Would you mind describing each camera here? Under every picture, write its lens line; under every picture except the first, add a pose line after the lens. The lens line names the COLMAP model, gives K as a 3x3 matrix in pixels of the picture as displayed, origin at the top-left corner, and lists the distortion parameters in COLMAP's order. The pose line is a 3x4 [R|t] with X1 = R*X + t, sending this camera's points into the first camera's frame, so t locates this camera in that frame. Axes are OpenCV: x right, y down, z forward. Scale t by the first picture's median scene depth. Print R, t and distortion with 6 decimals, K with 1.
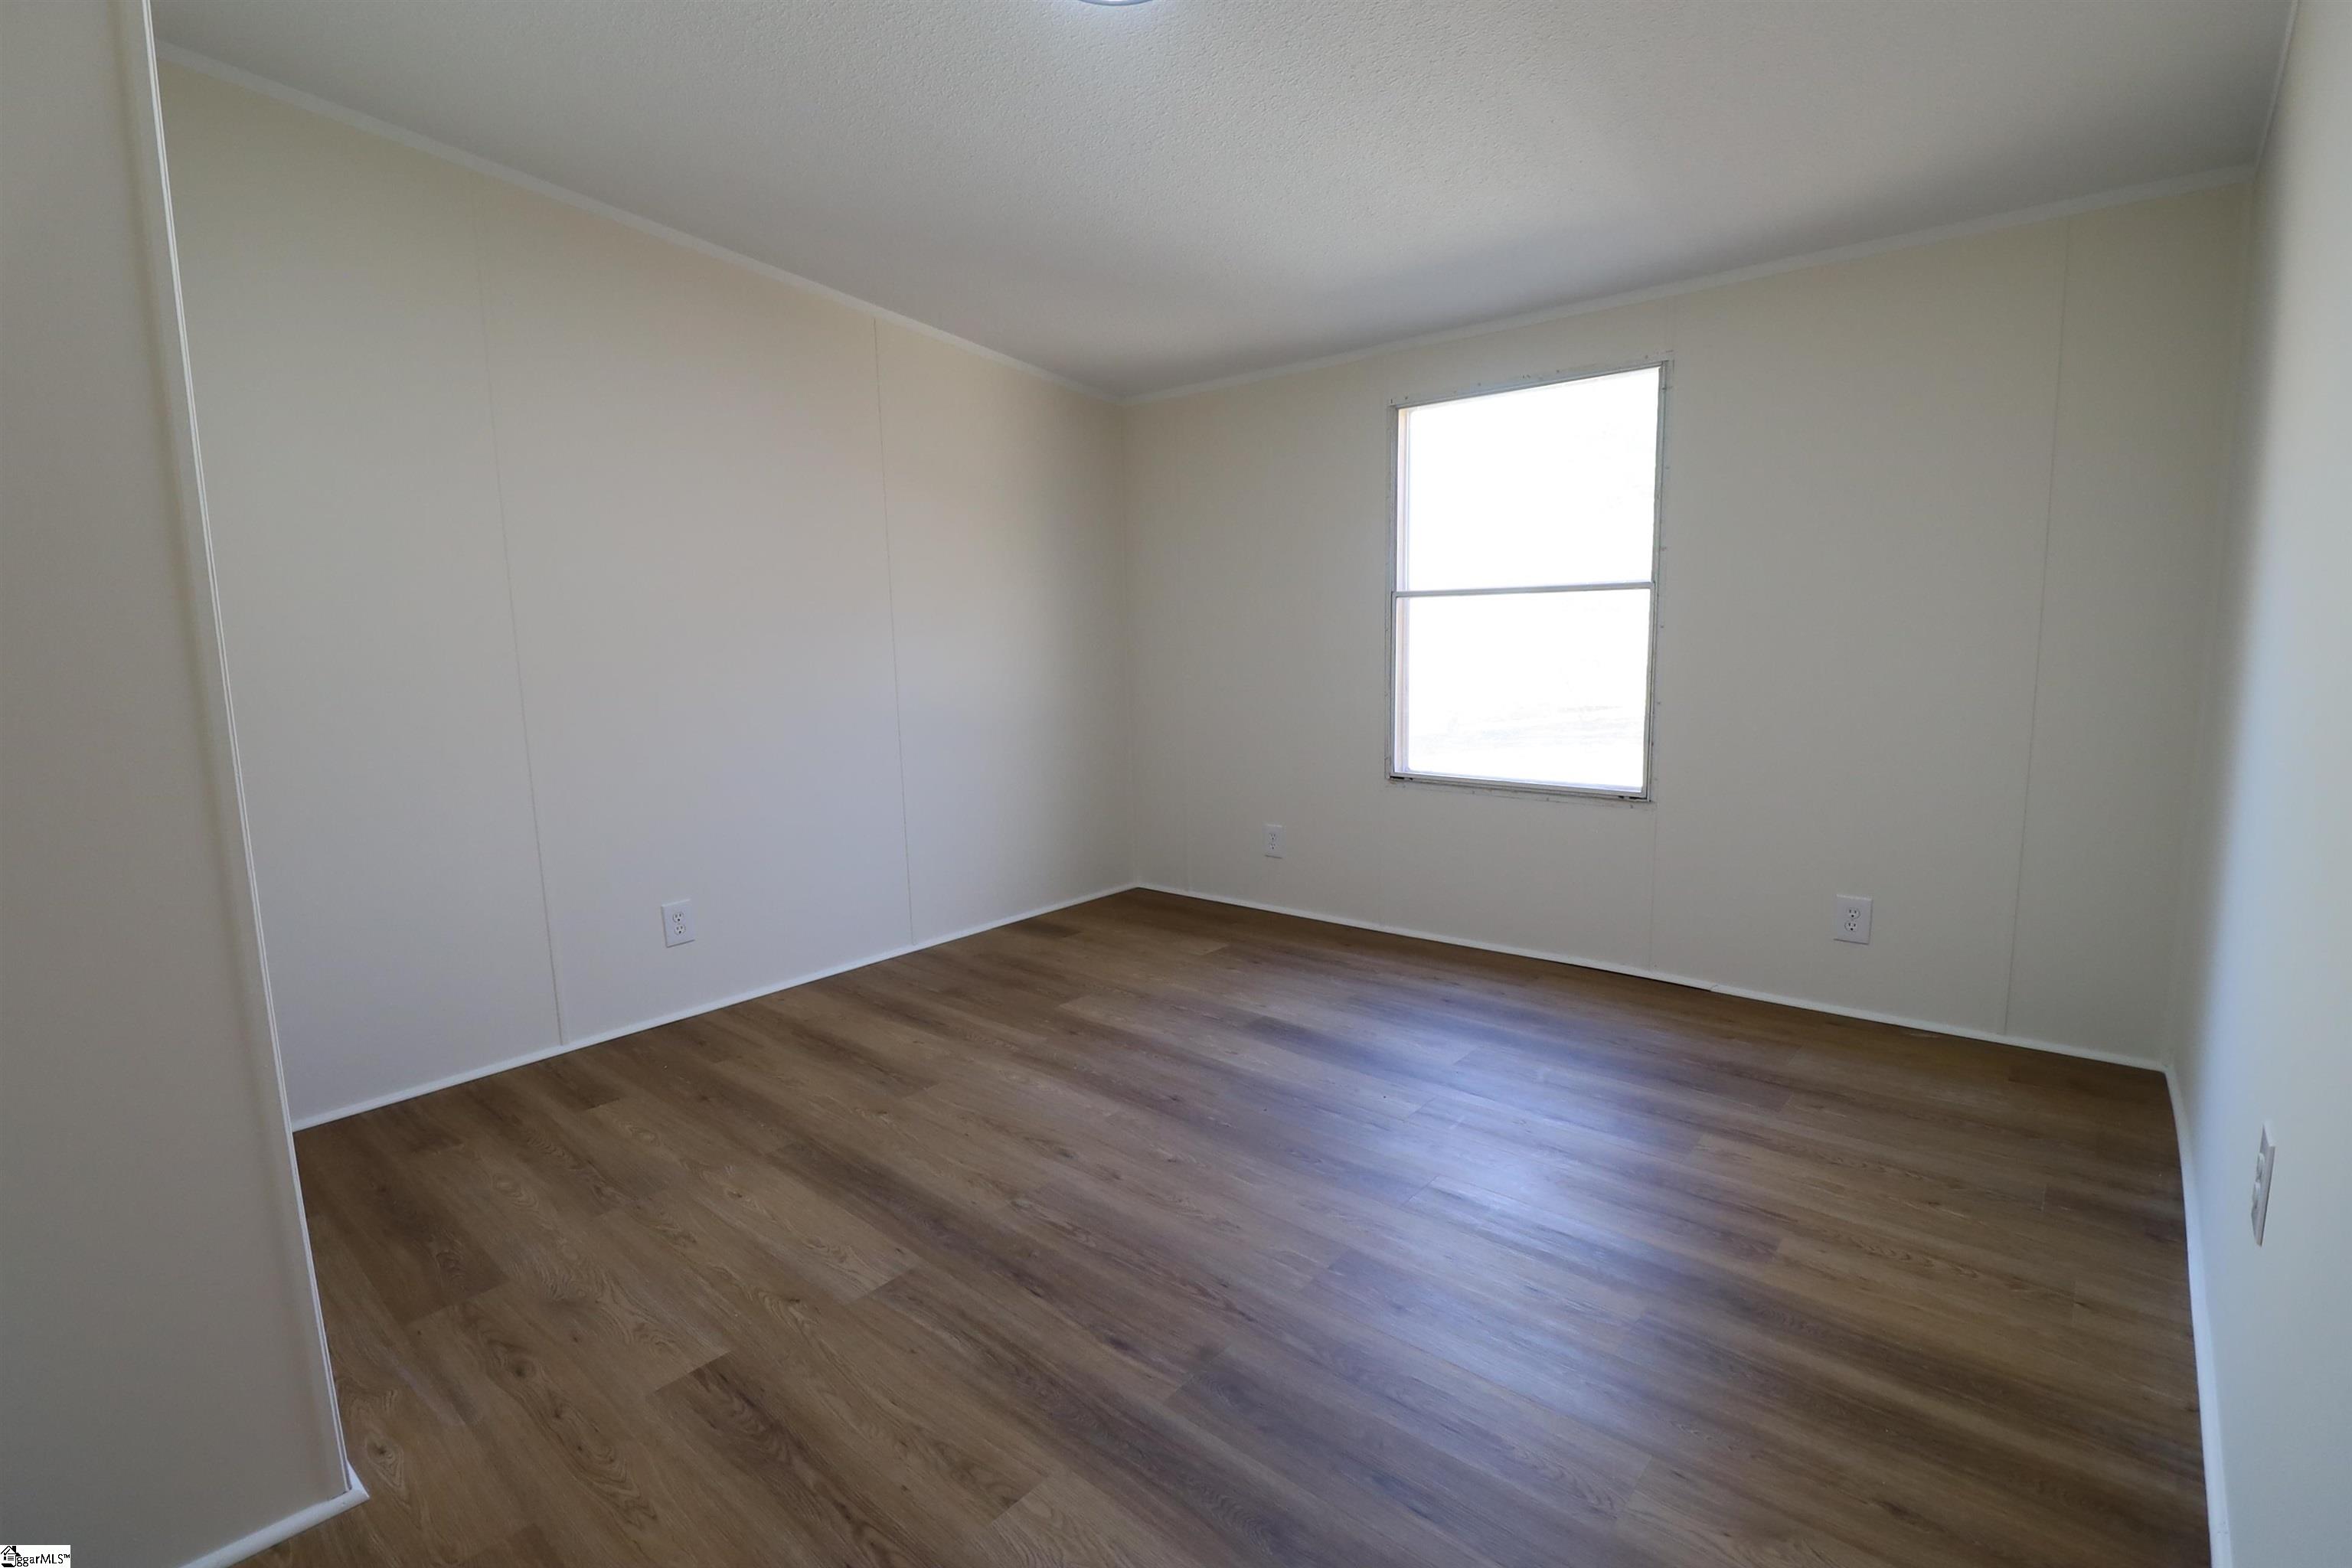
lens RADIAL K [[1086.6, 0, 1183.5], [0, 1086.6, 777.9], [0, 0, 1]] dist [-0.003881, -0.011069]
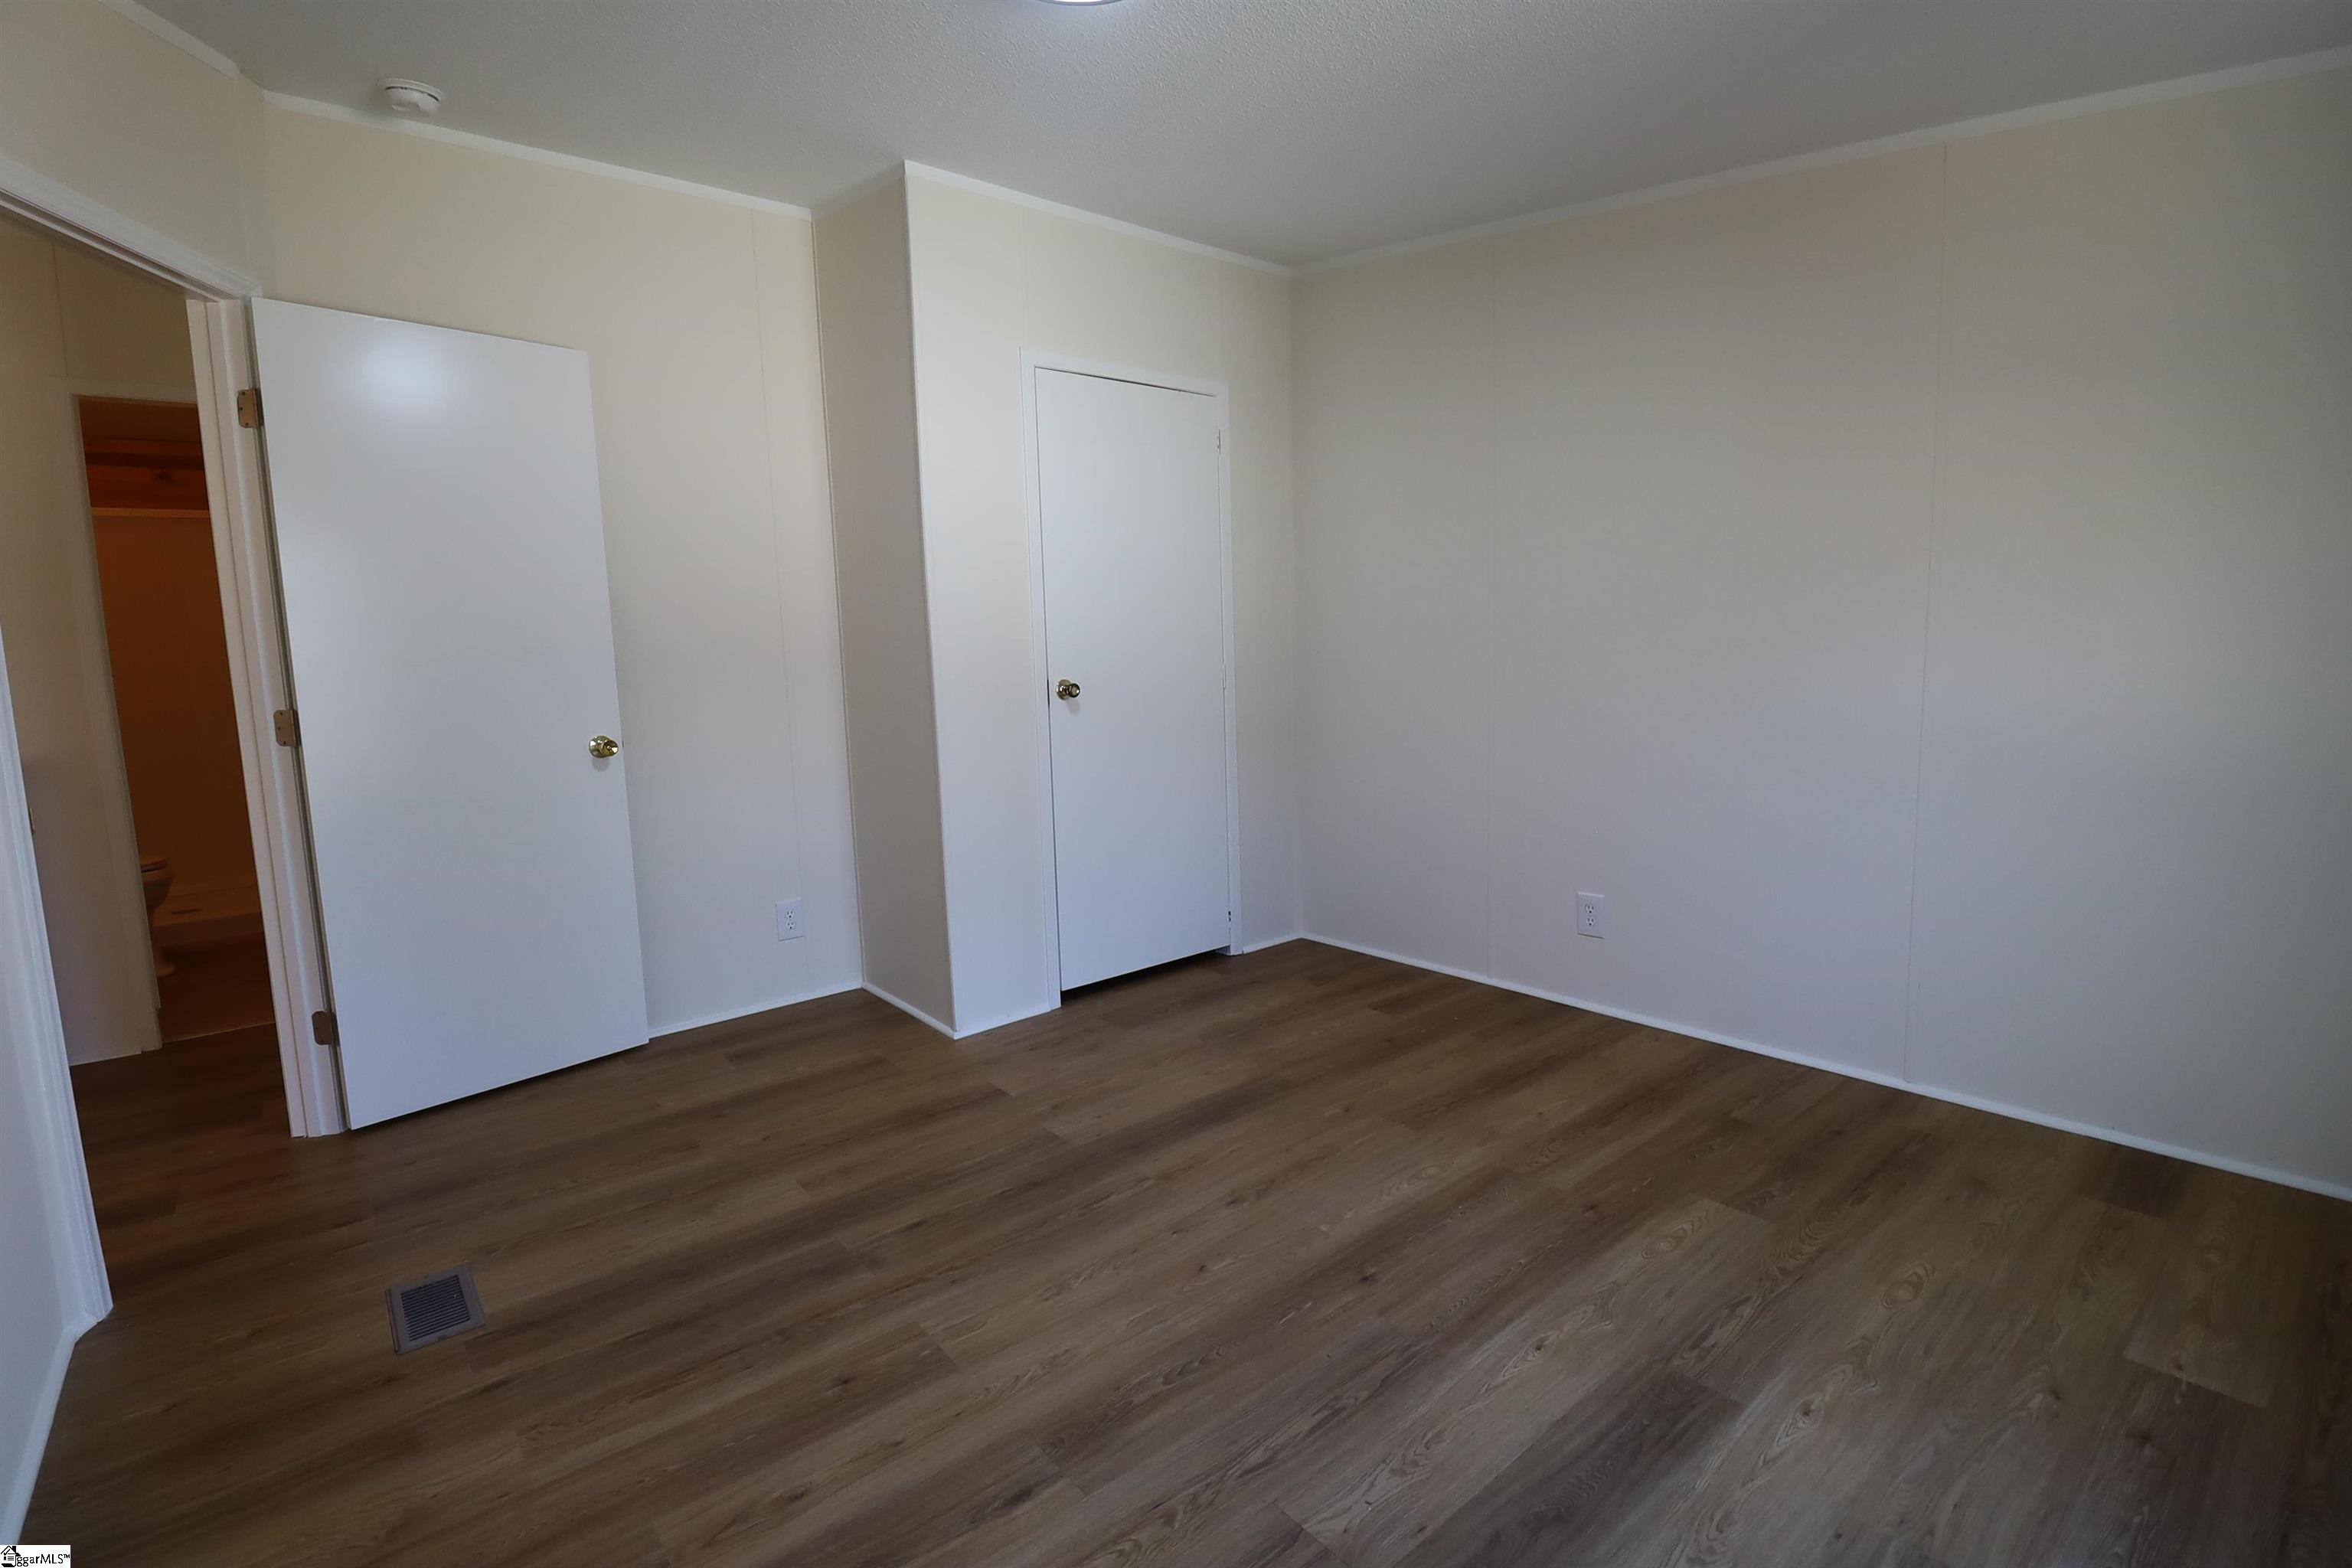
lens RADIAL K [[1086.6, 0, 1169.0], [0, 1086.6, 768.8], [0, 0, 1]] dist [-0.003881, -0.011069]
pose [[-0.182081, 0.150100, -0.971759, 0.657123], [-0.091920, 0.981354, 0.168806, -0.155170], [0.978978, 0.120060, -0.164889, 0.903603]]
